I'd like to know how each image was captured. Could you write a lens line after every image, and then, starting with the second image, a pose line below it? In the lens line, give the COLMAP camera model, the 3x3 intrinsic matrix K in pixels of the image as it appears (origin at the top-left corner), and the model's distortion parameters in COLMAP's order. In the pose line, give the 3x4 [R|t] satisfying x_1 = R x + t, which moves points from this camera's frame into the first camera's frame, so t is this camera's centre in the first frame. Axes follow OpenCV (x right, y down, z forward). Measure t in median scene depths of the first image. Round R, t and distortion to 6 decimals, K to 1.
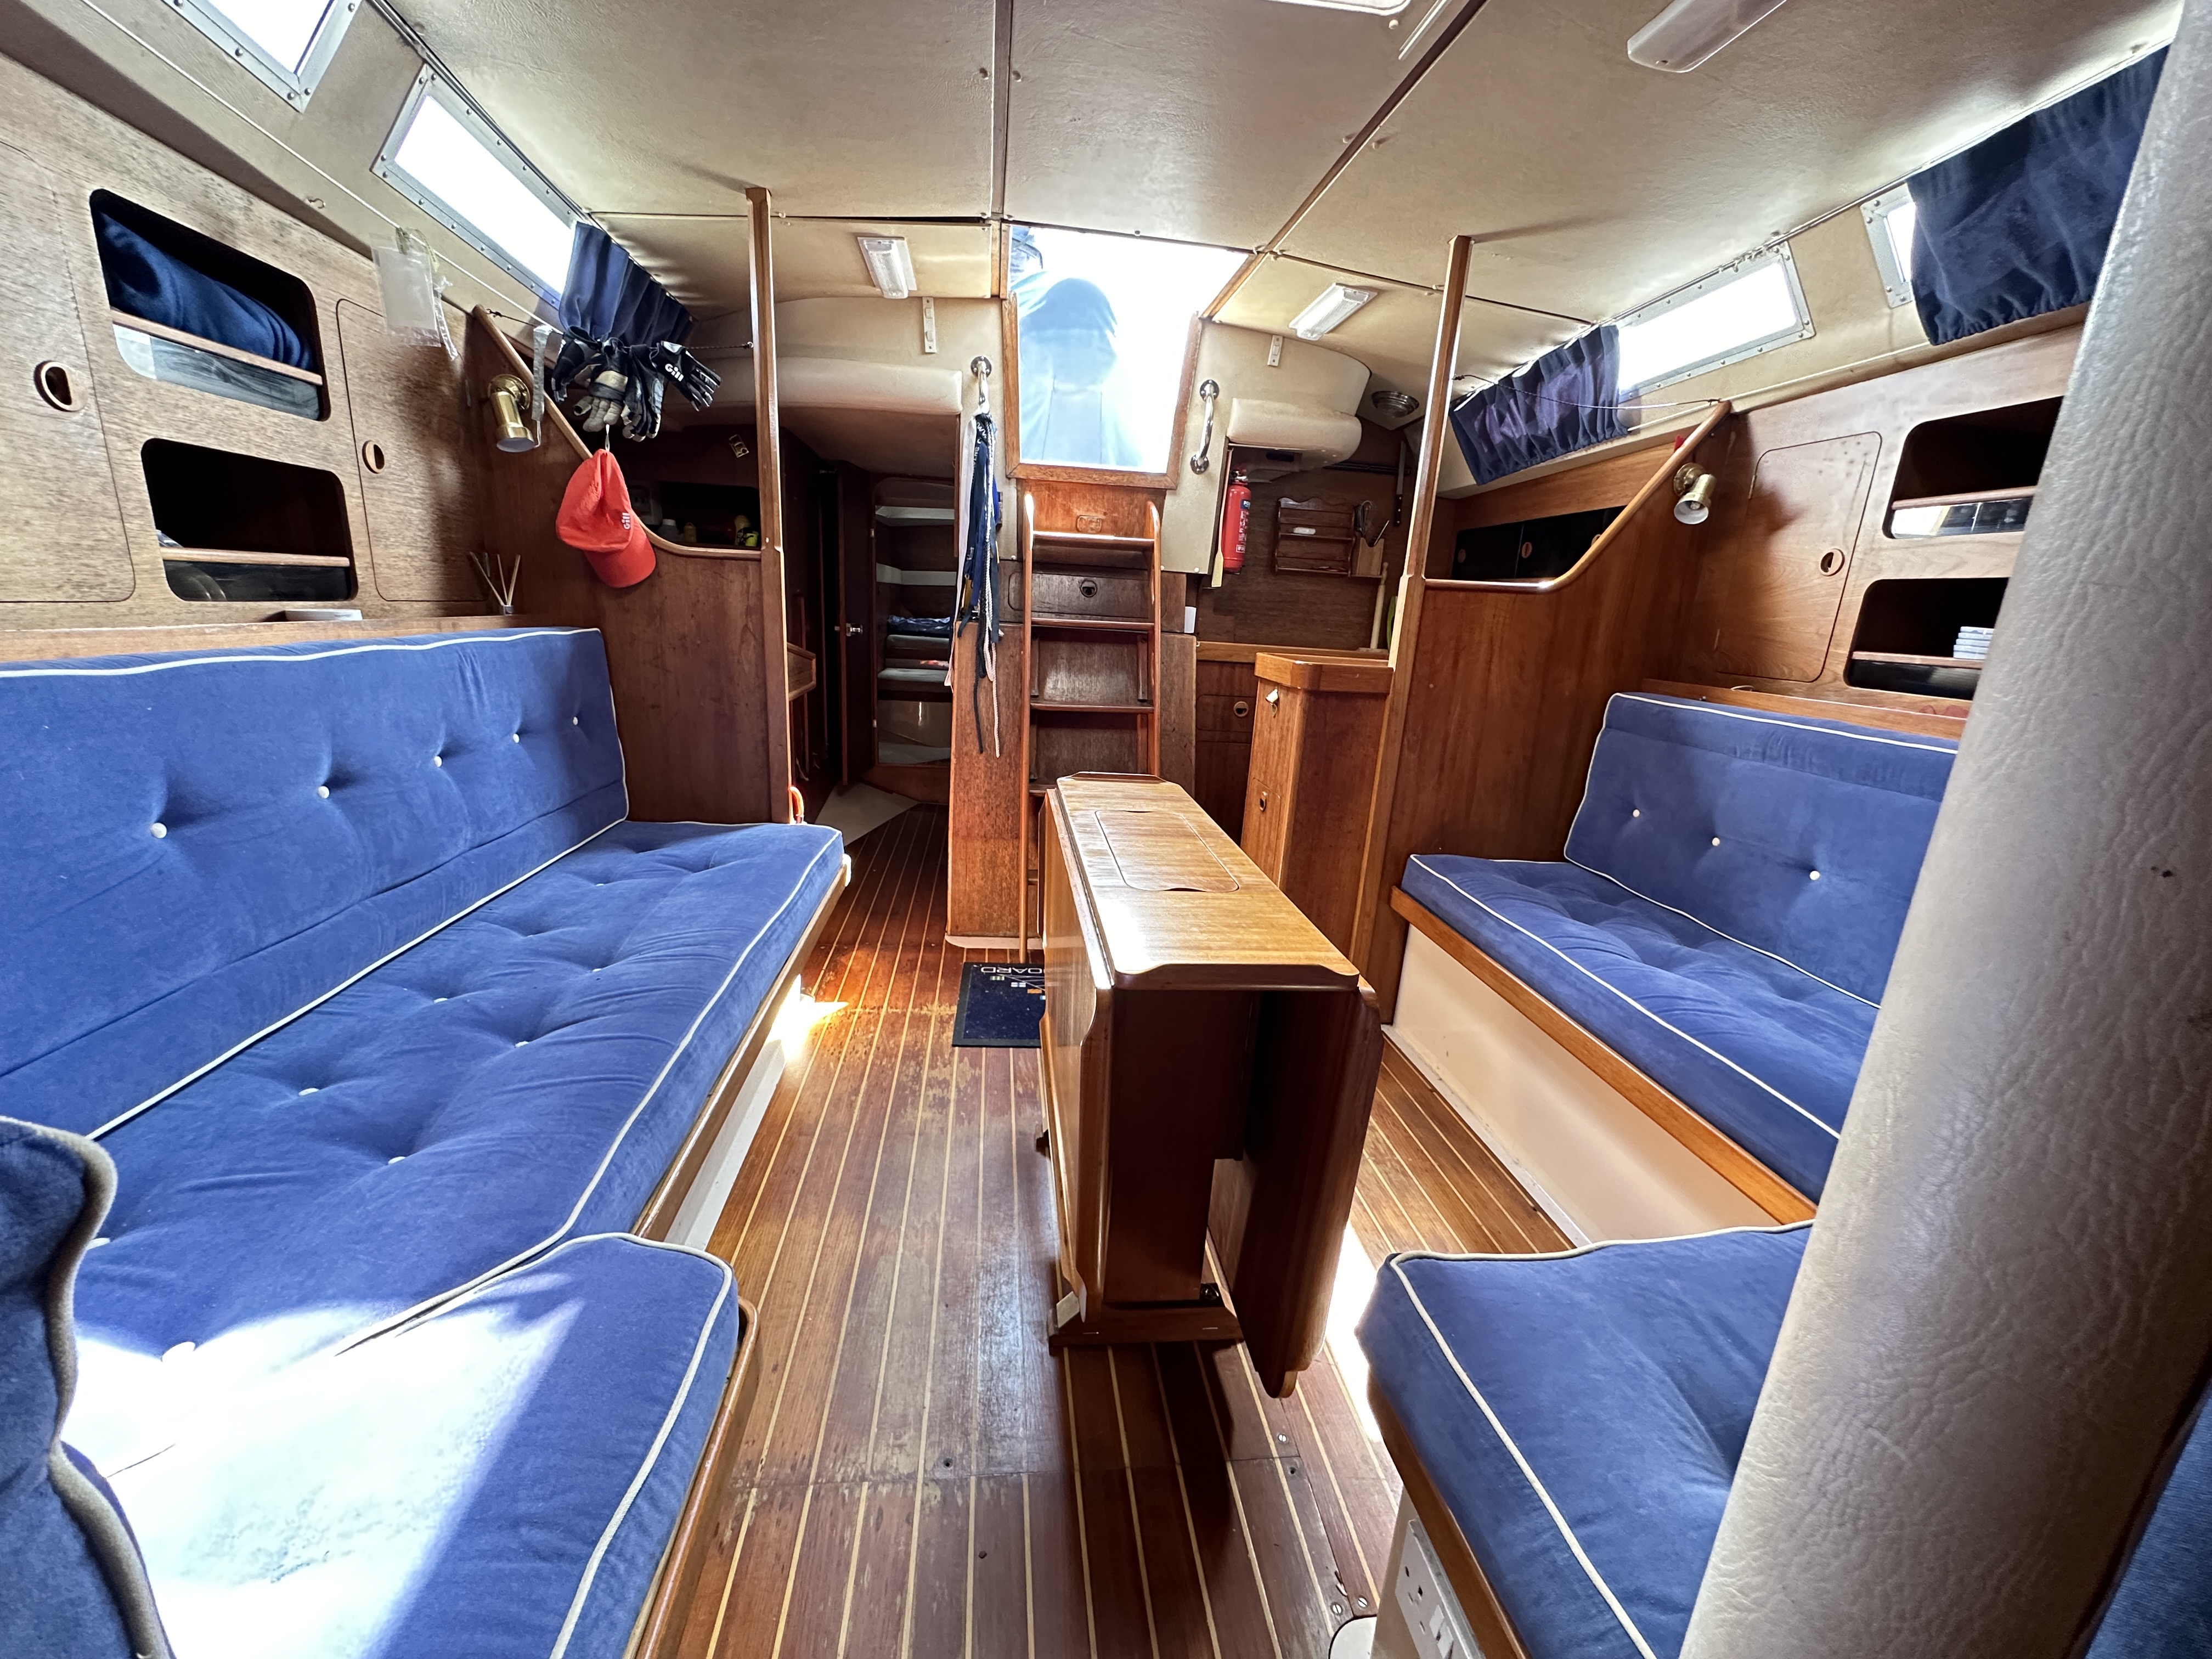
lens RADIAL K [[882.0, 0, 1106.0], [0, 882.0, 829.5], [0, 0, 1]] dist [-0.003433, 0.000260]
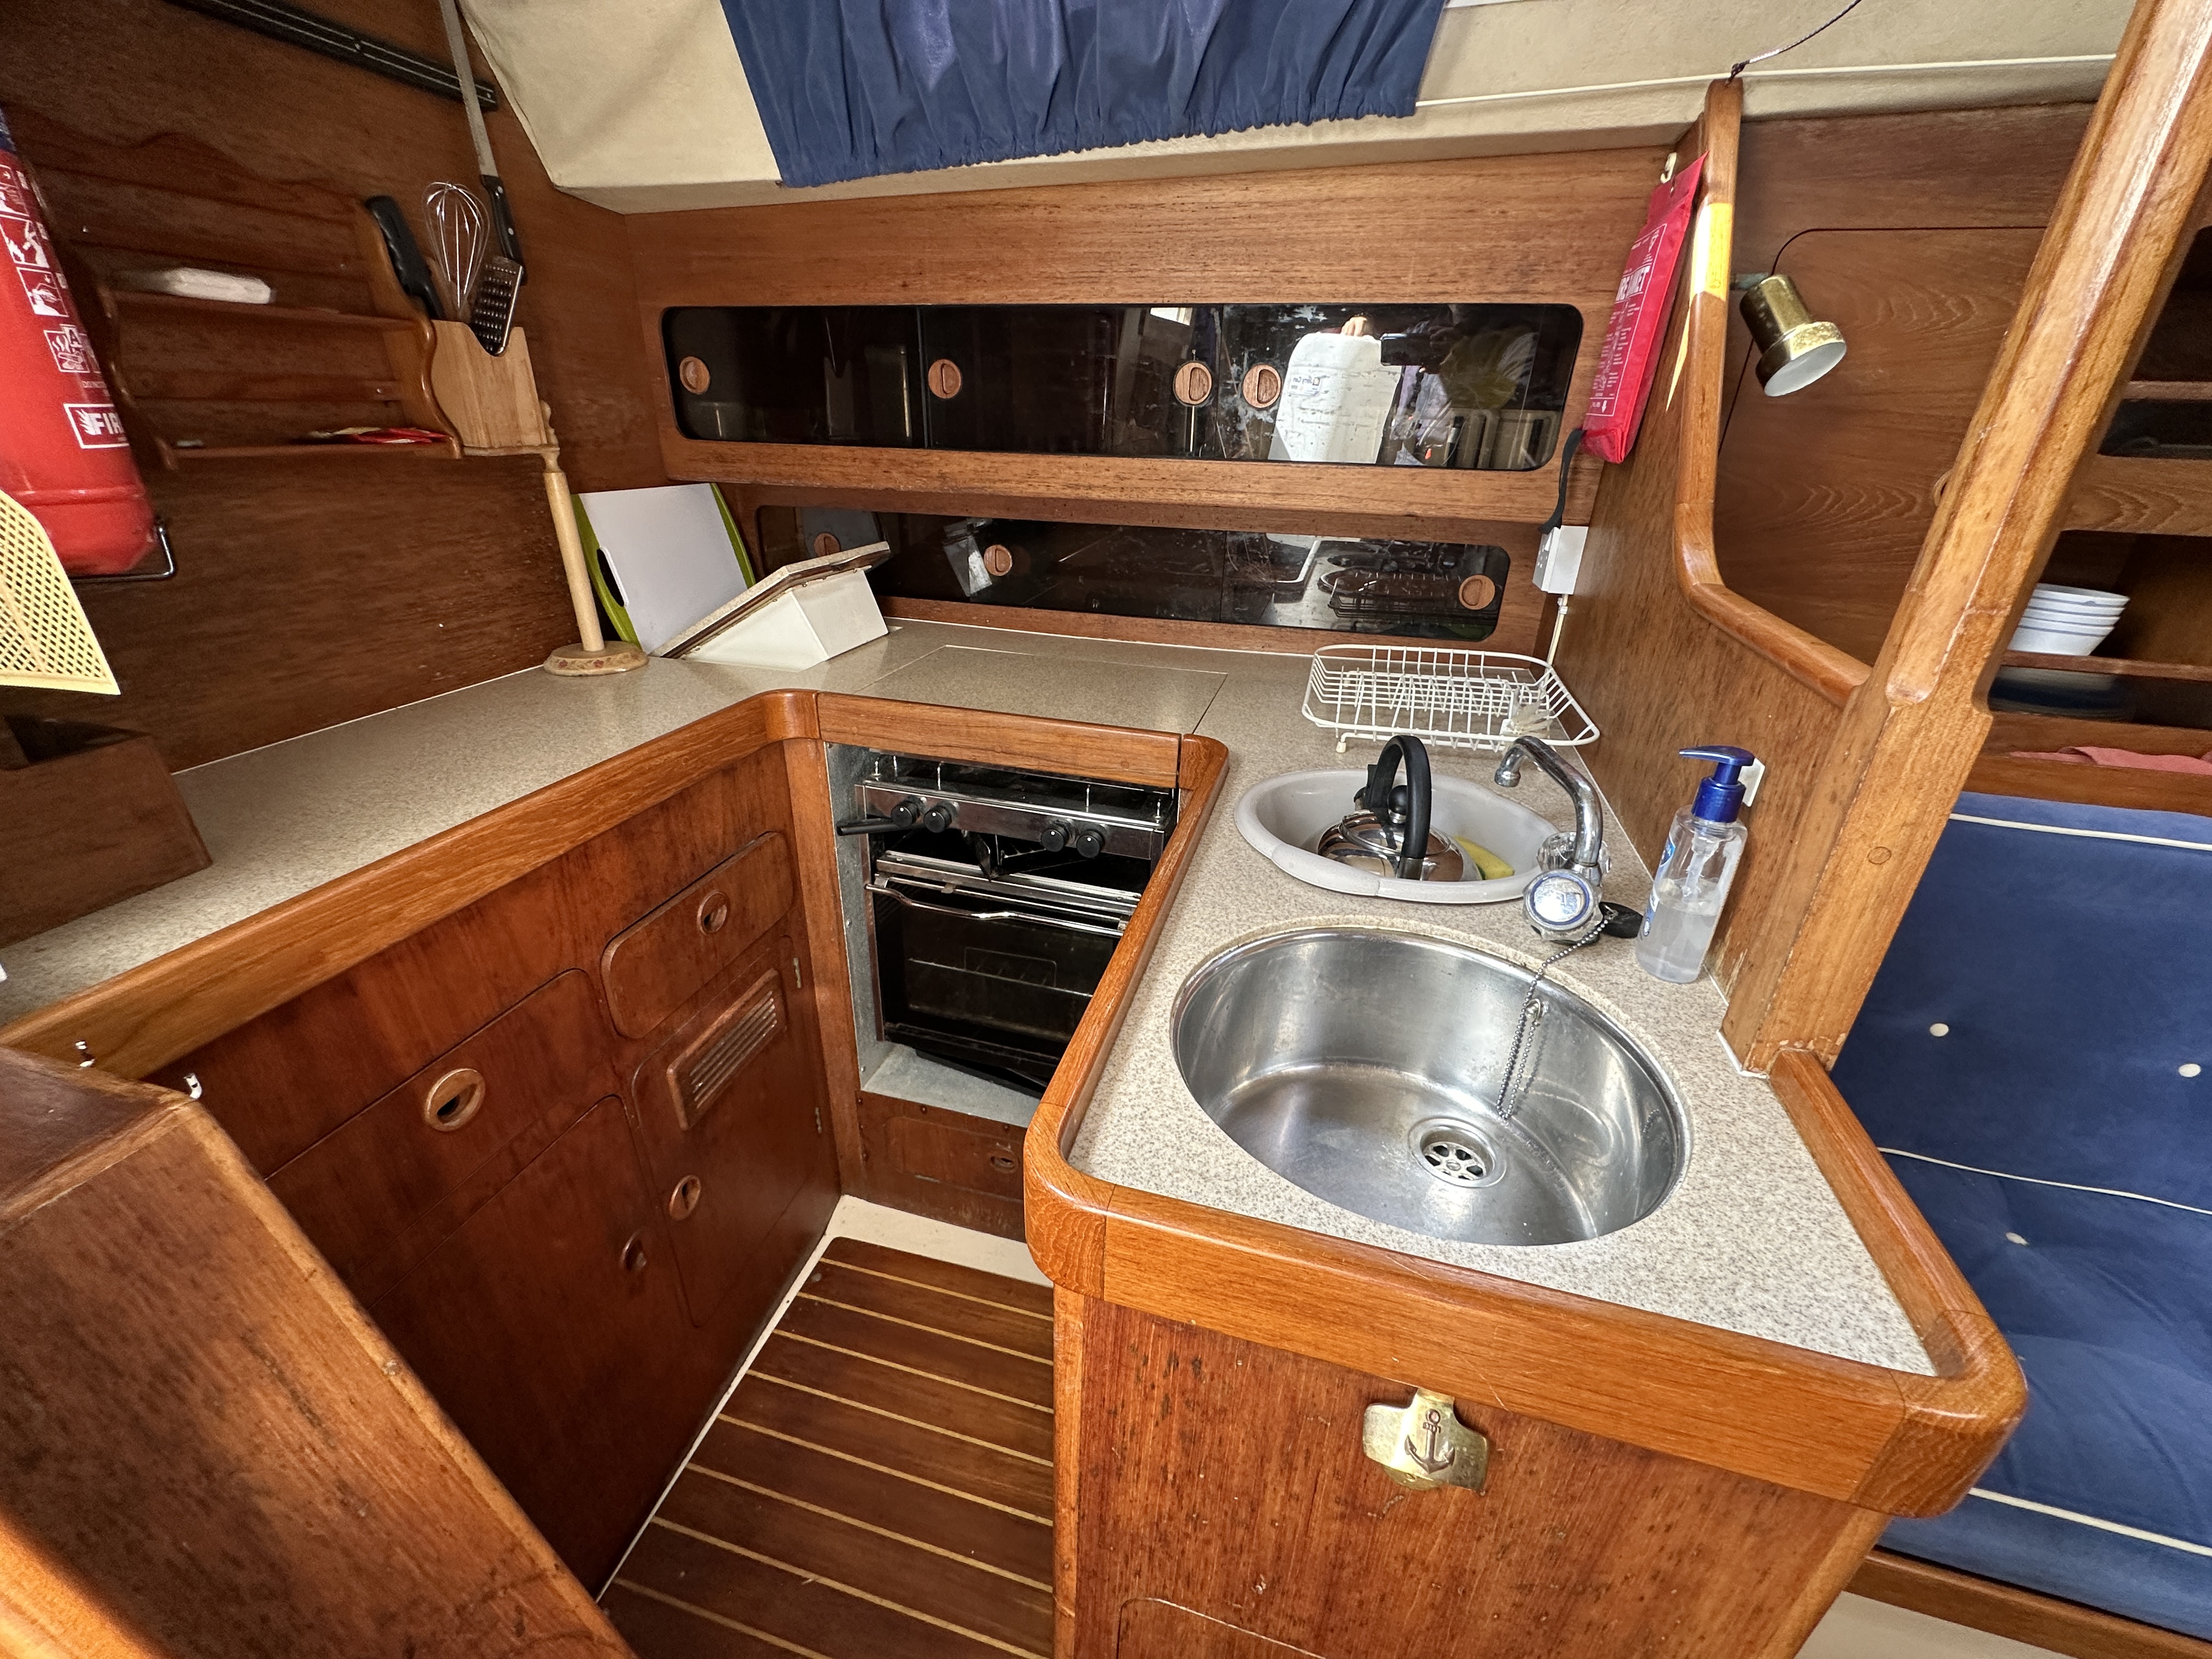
lens RADIAL K [[882.0, 0, 1106.0], [0, 882.0, 829.5], [0, 0, 1]] dist [-0.003433, 0.000260]
pose [[0.375842, -0.440987, 0.815029, 0.057077], [0.227069, 0.896525, 0.380372, -0.273688], [-0.898433, 0.042108, 0.437086, 0.771795]]
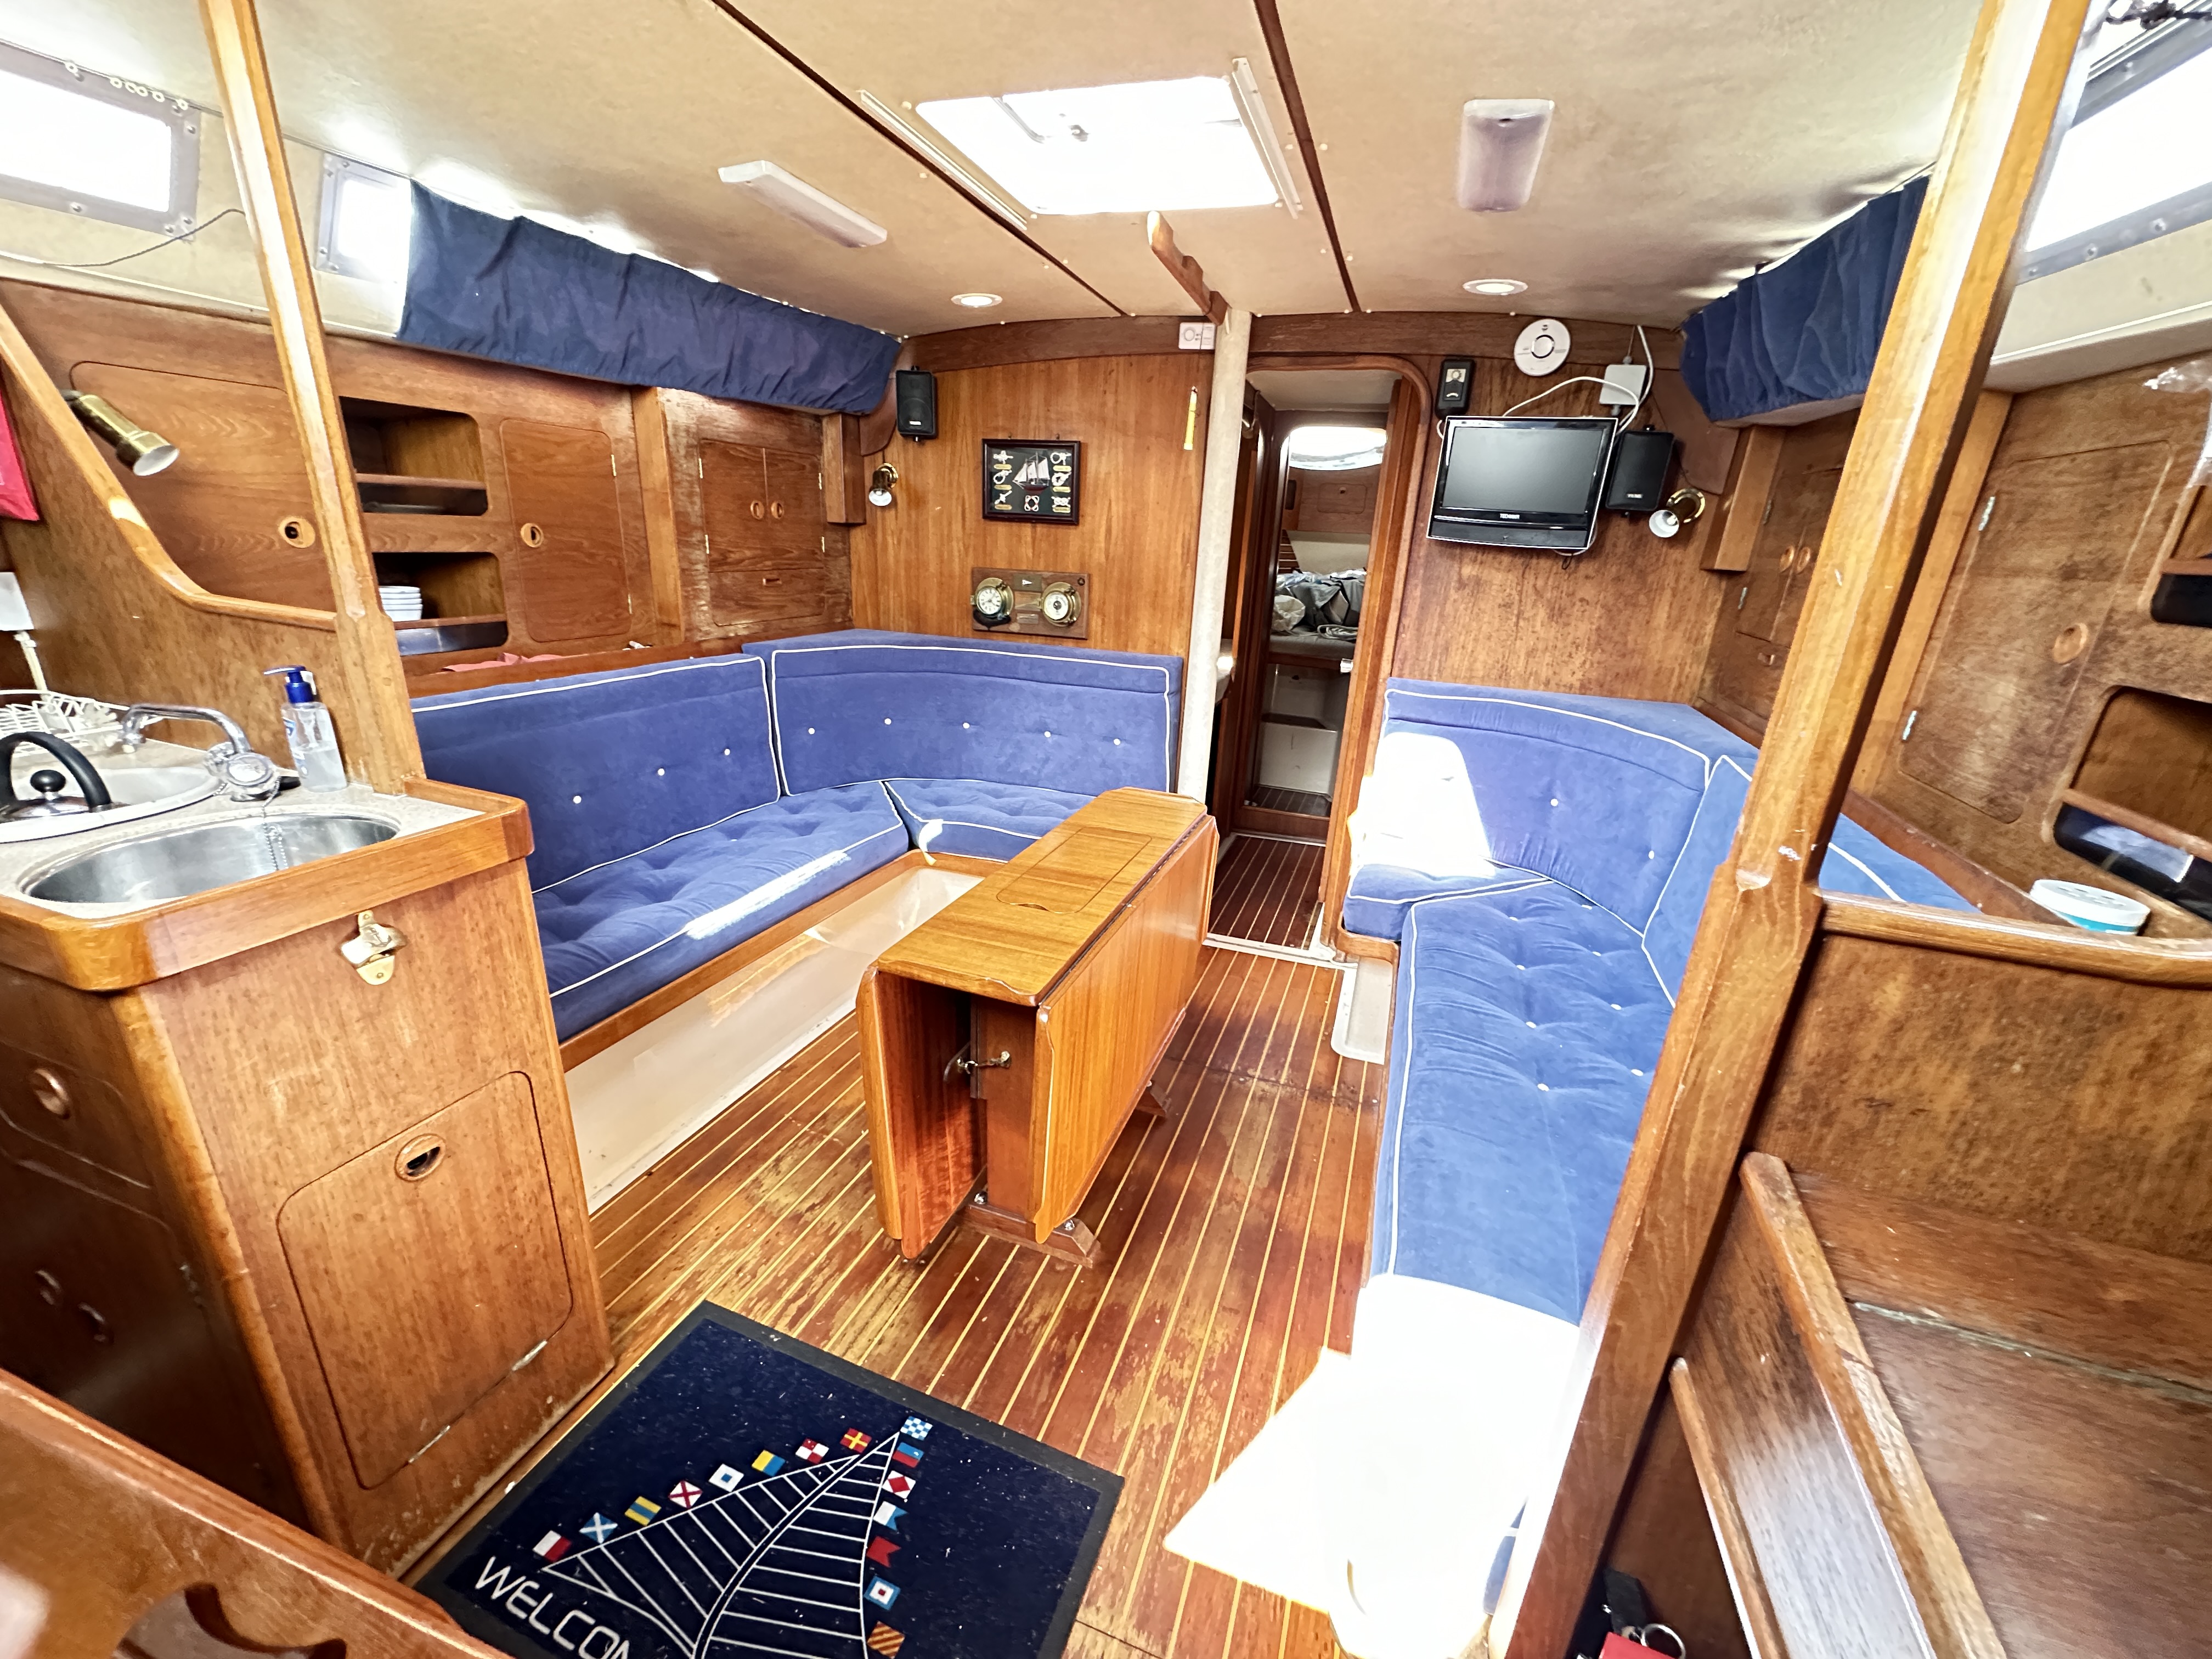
lens RADIAL K [[882.0, 0, 1106.0], [0, 882.0, 829.5], [0, 0, 1]] dist [-0.003433, 0.000260]
pose [[-0.886377, -0.243584, 0.393703, -0.206771], [0.011987, 0.838038, 0.545480, -0.328577], [-0.462809, 0.488220, -0.739898, 0.885850]]
